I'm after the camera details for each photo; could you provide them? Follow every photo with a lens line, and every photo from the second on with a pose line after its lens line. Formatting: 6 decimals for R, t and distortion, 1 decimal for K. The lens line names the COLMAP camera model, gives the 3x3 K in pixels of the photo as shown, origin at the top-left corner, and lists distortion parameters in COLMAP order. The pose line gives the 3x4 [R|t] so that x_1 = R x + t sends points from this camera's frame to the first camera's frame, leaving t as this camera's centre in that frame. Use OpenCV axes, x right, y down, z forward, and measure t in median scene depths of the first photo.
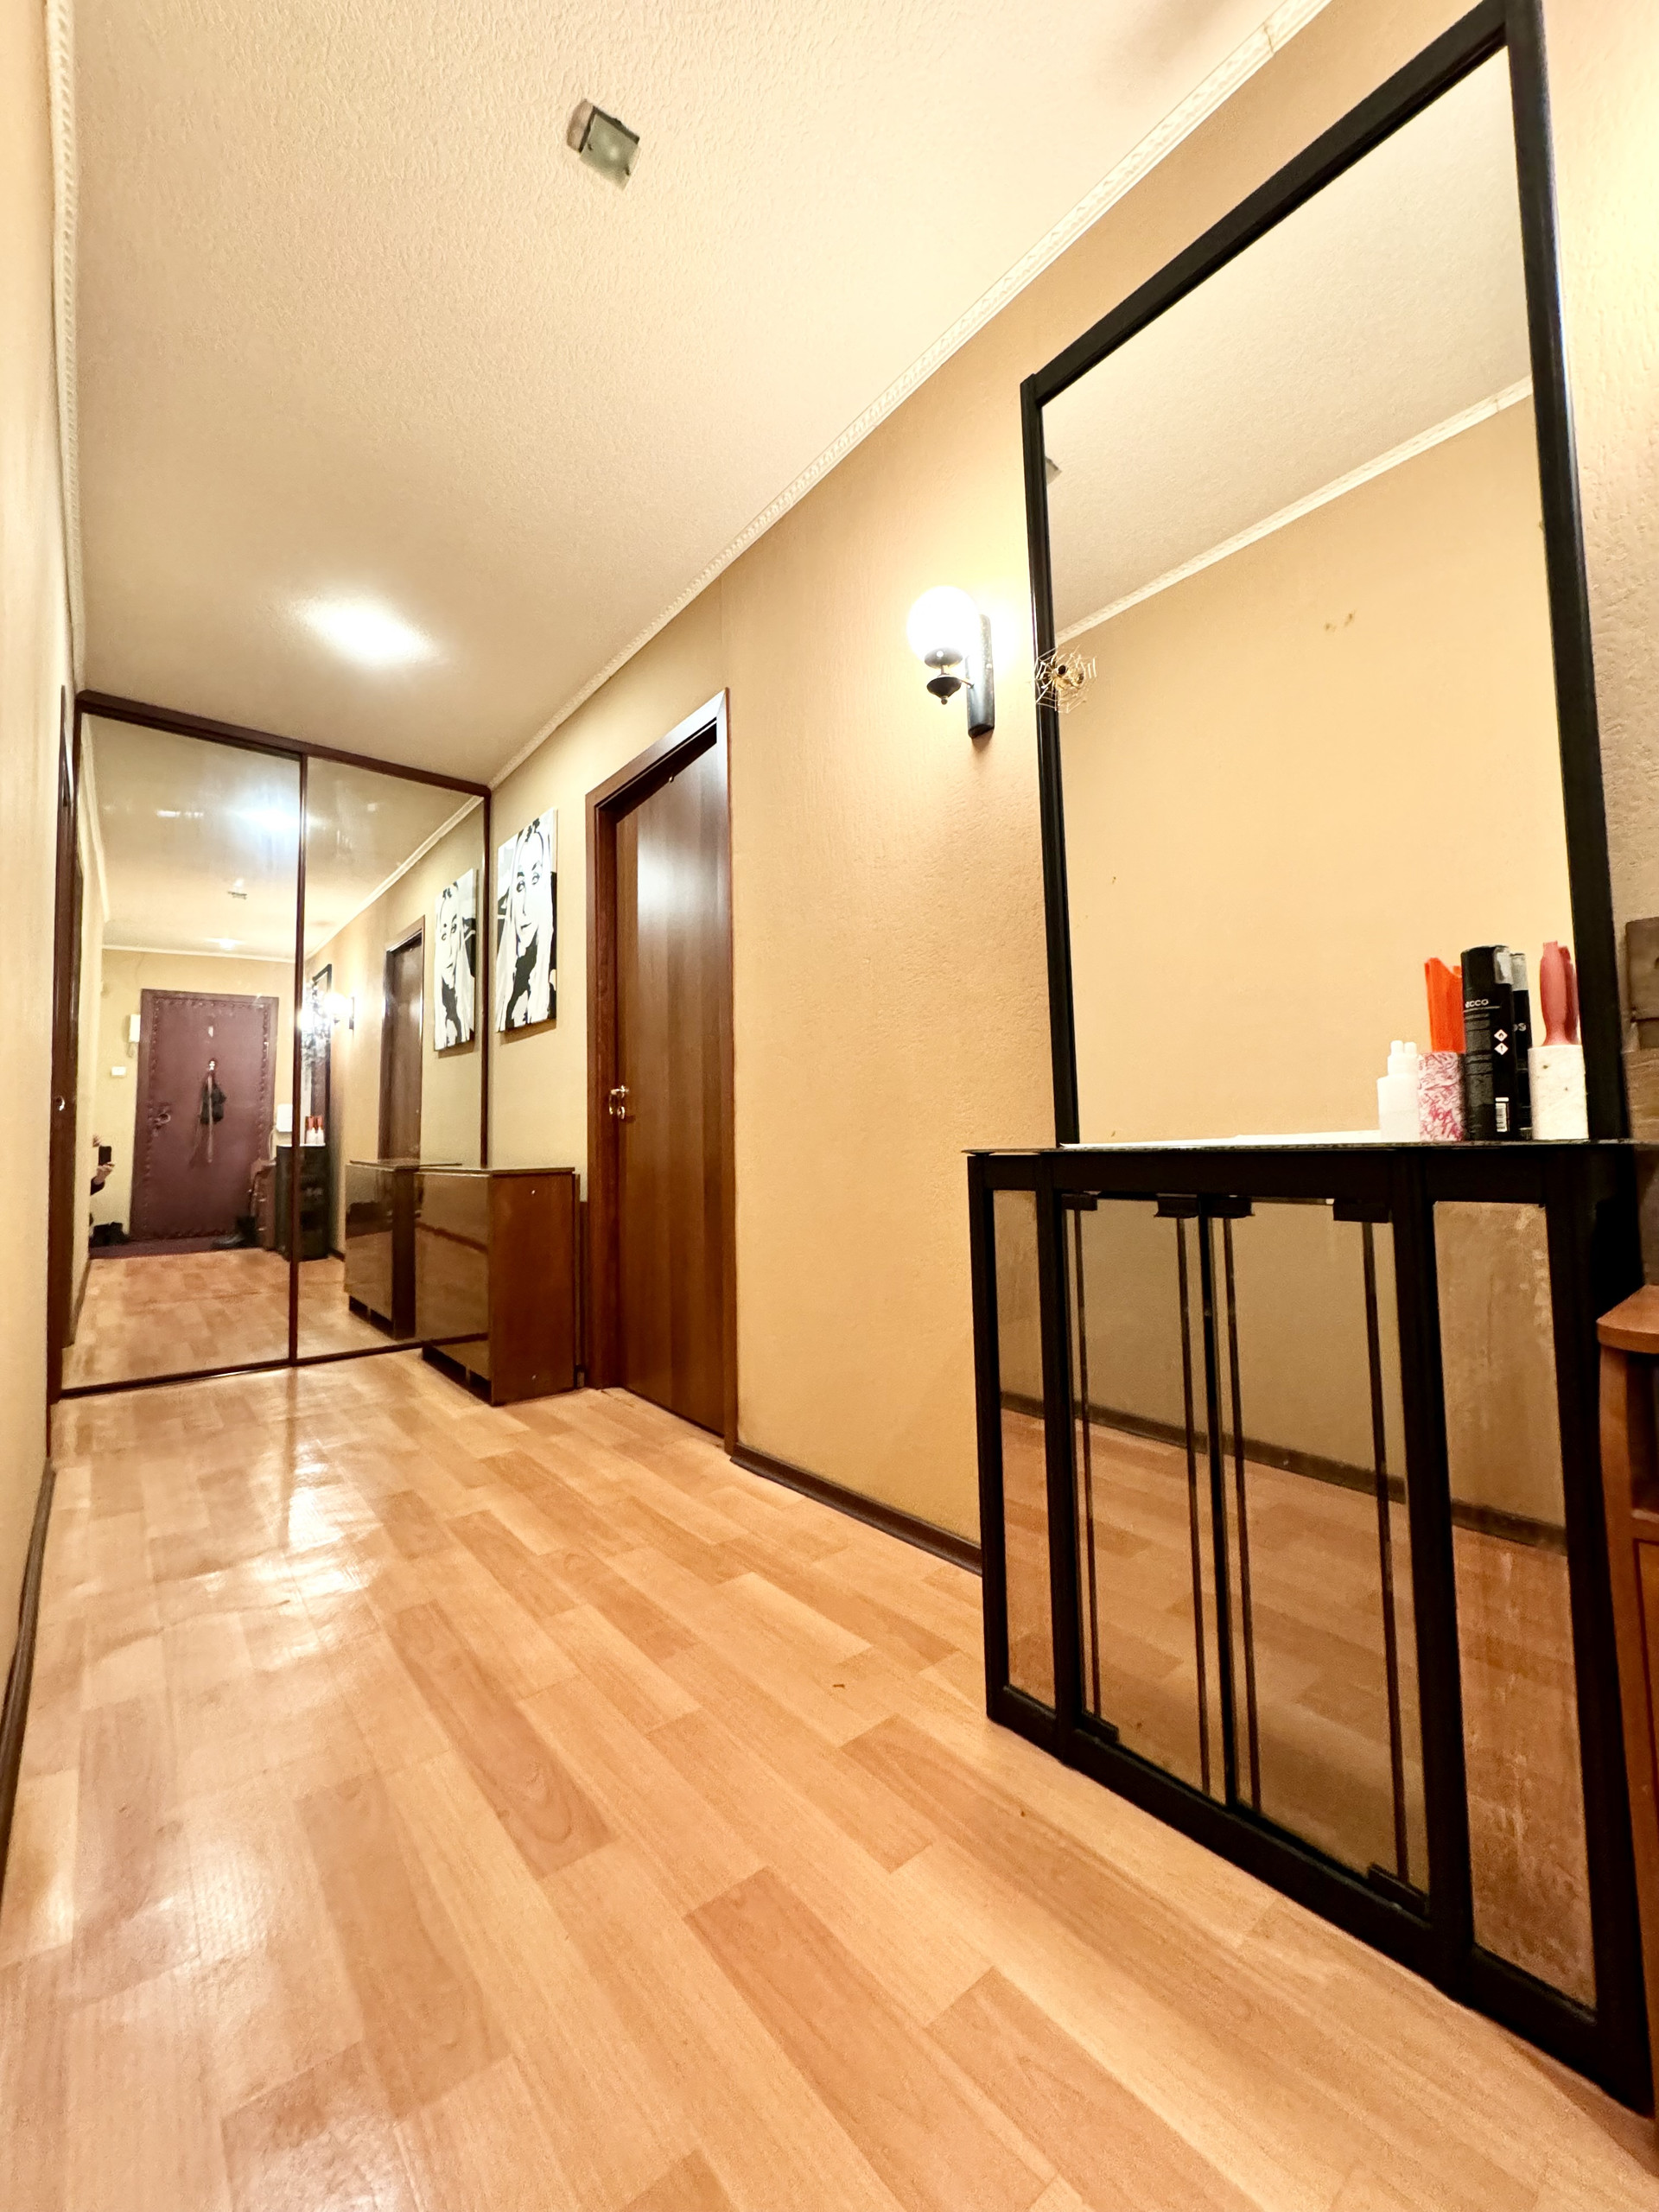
lens RADIAL K [[876.8, 0, 838.2], [0, 876.8, 1101.5], [0, 0, 1]] dist [-0.007528, 0.000061]
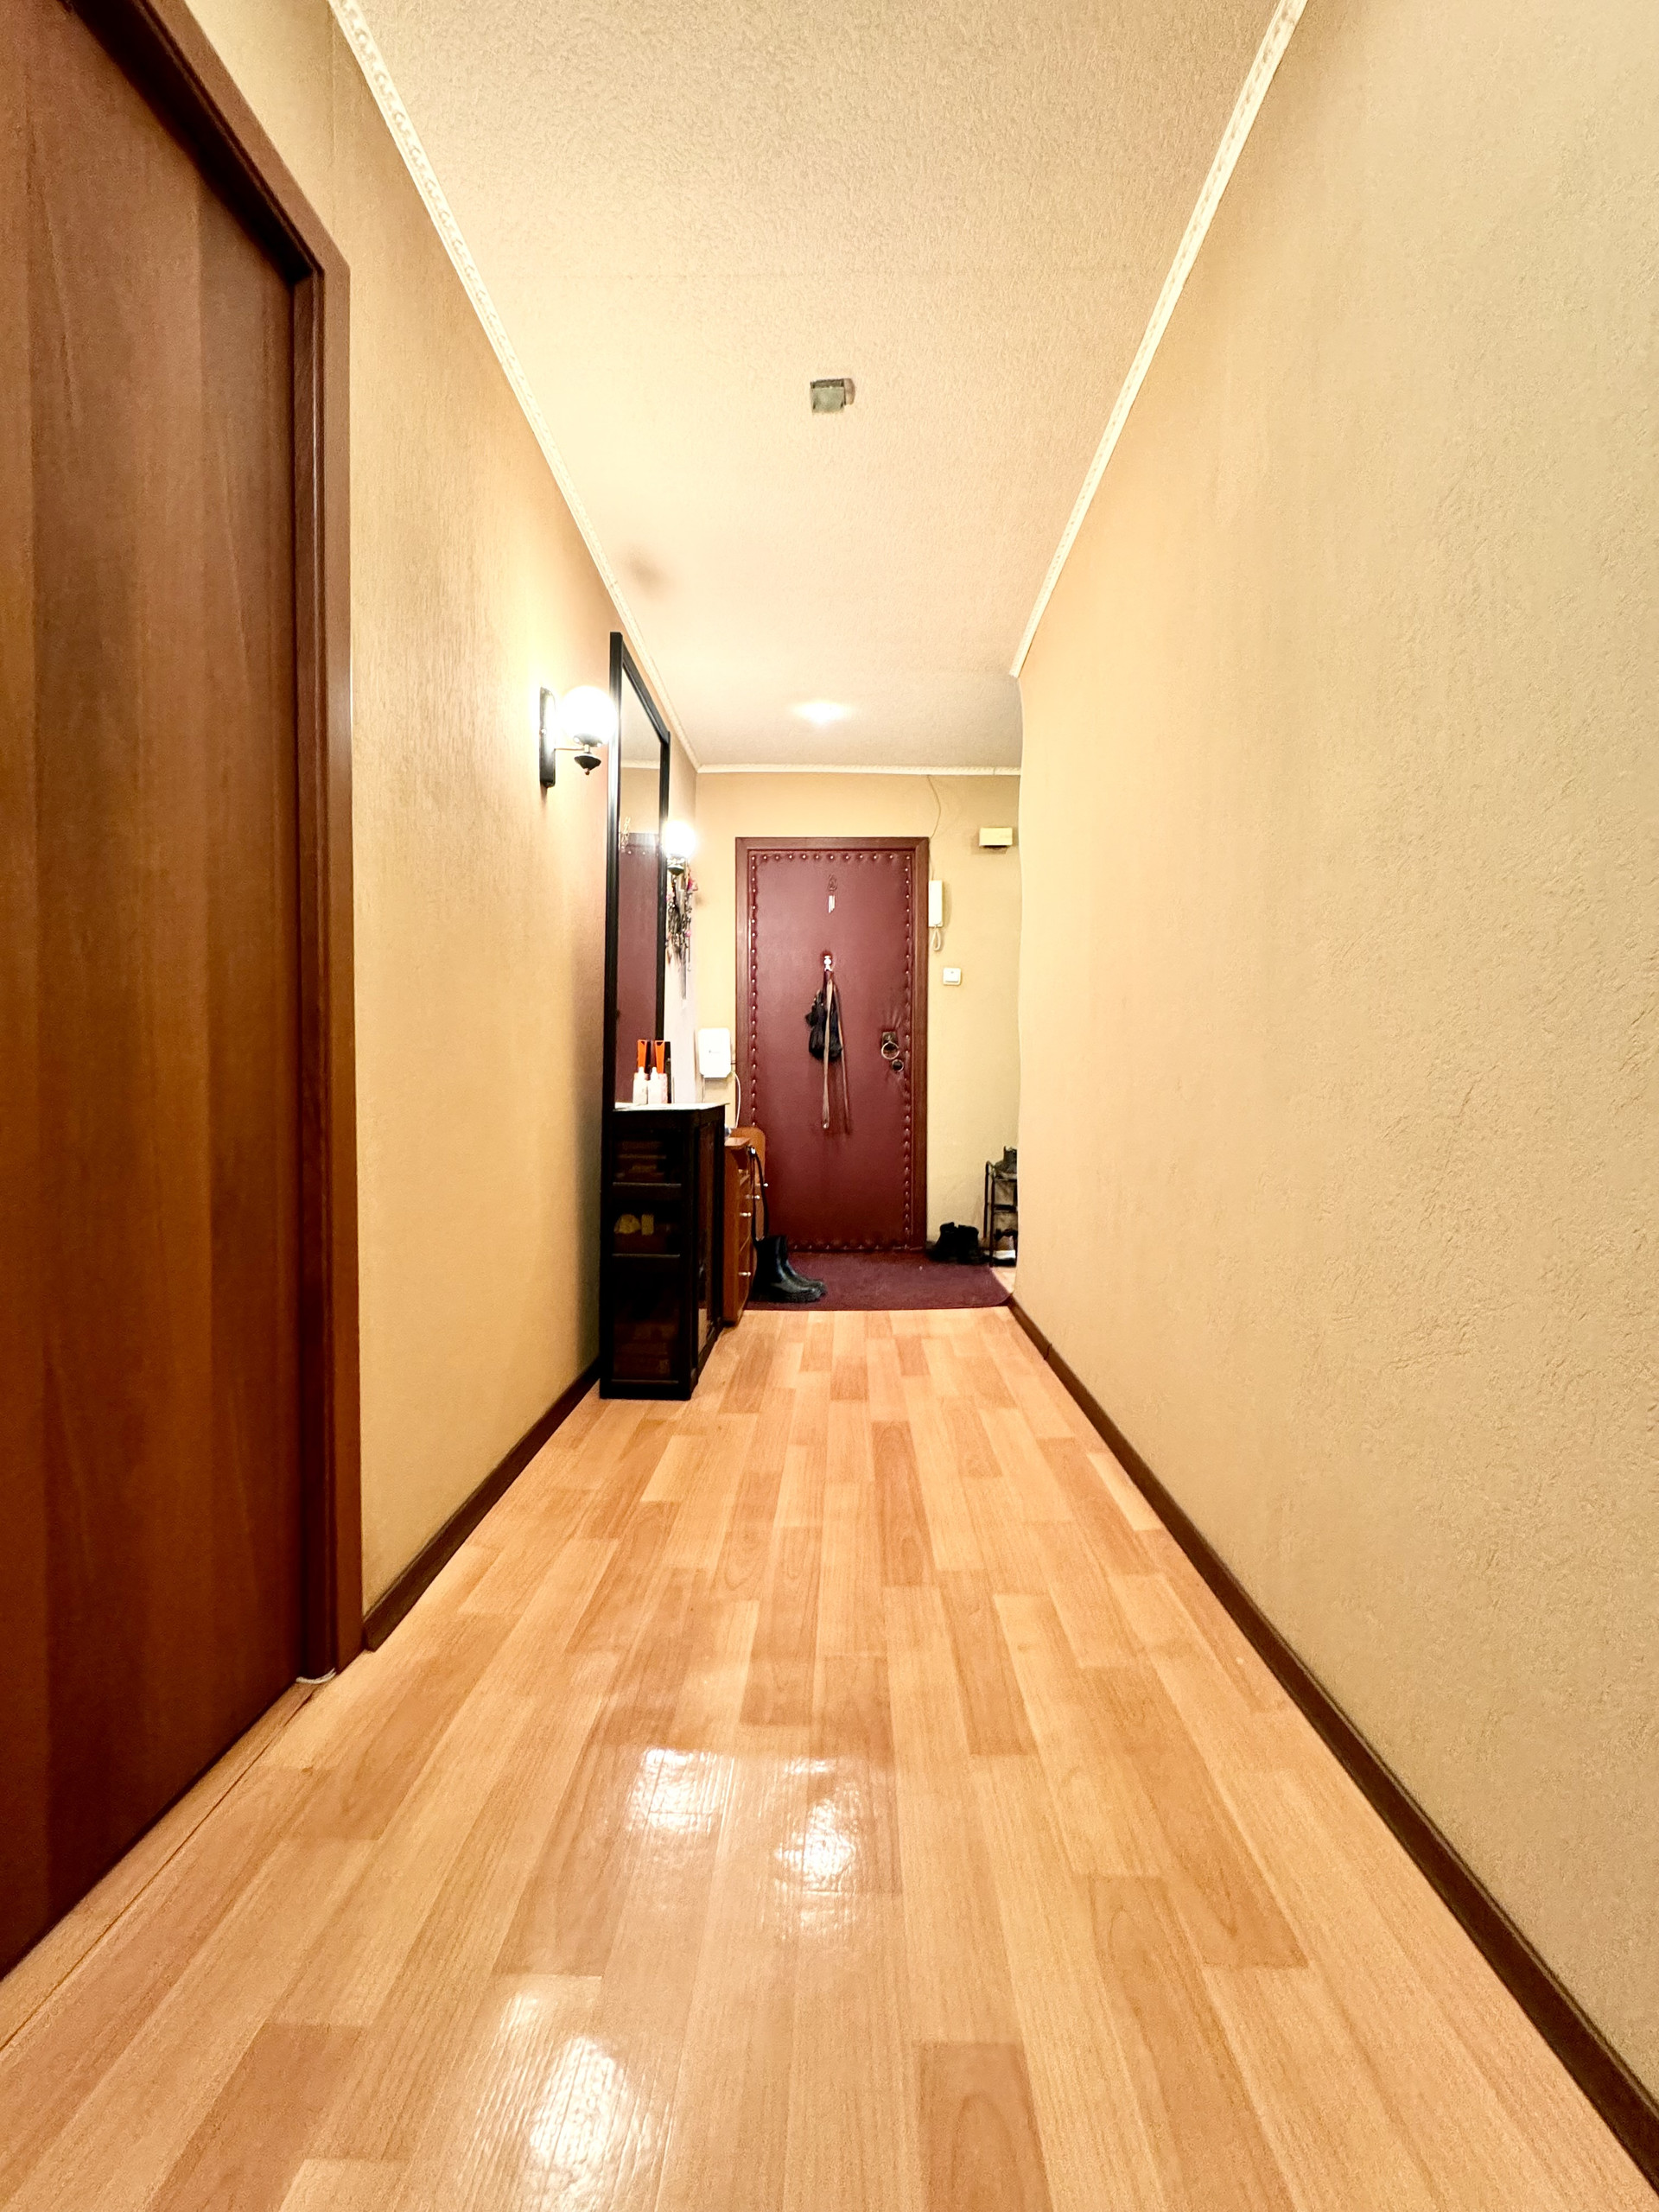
lens RADIAL K [[876.8, 0, 836.7], [0, 876.8, 1097.4], [0, 0, 1]] dist [-0.007528, 0.000061]
pose [[-0.757411, 0.003864, 0.652927, -1.024497], [-0.026447, 0.998980, -0.036591, 0.072482], [-0.652403, -0.044982, -0.756537, 1.737474]]
